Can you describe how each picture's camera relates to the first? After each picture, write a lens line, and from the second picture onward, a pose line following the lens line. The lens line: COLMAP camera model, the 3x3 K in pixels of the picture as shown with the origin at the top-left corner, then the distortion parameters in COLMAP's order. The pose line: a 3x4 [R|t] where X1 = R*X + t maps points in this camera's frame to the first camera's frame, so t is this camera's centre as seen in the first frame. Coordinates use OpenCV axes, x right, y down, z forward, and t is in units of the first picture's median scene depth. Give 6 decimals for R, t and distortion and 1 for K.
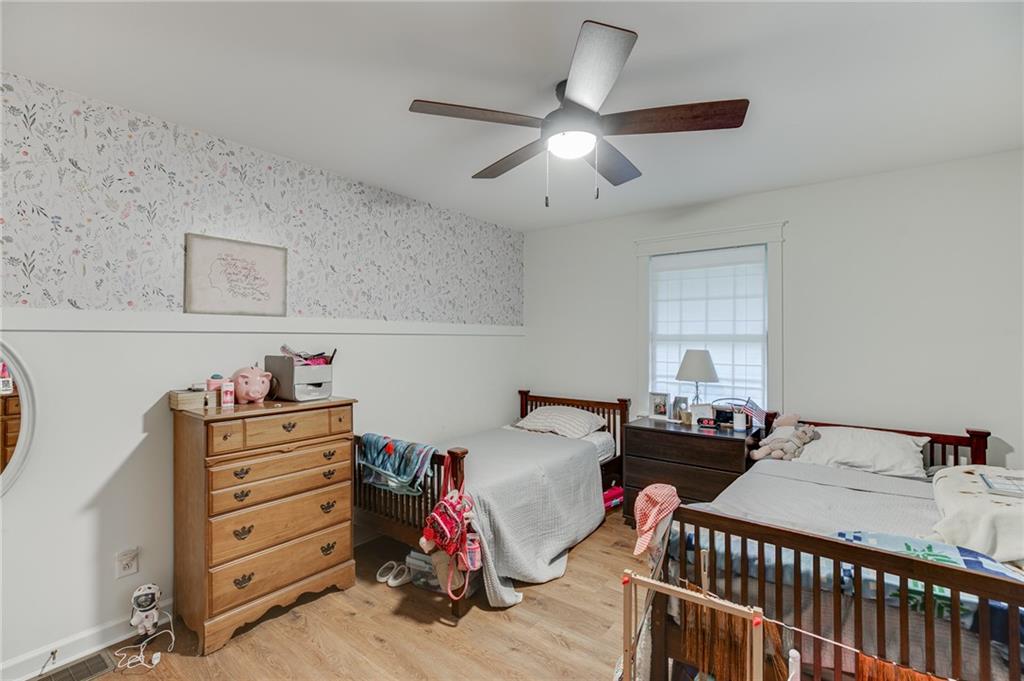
lens RADIAL K [[461.8, 0, 513.0], [0, 461.8, 339.0], [0, 0, 1]] dist [-0.016131, 0.006307]
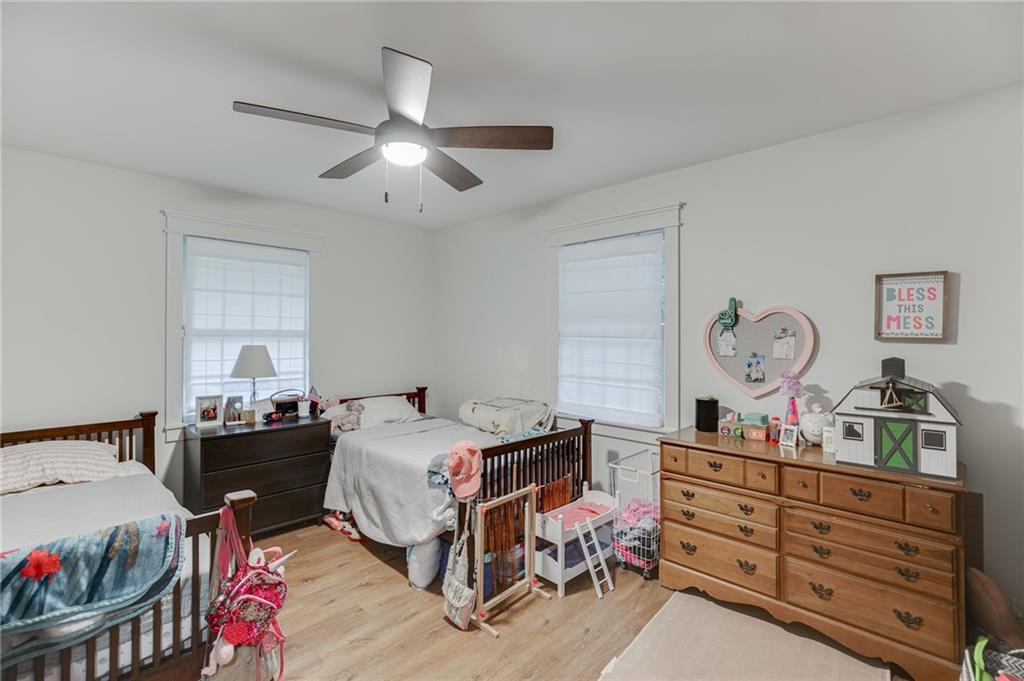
lens RADIAL K [[461.8, 0, 512.7], [0, 461.8, 334.2], [0, 0, 1]] dist [-0.016131, 0.006307]
pose [[0.102187, 0.000857, 0.994765, -0.514583], [-0.002480, 0.999997, -0.000607, -0.001012], [-0.994762, -0.002405, 0.102188, 0.353602]]
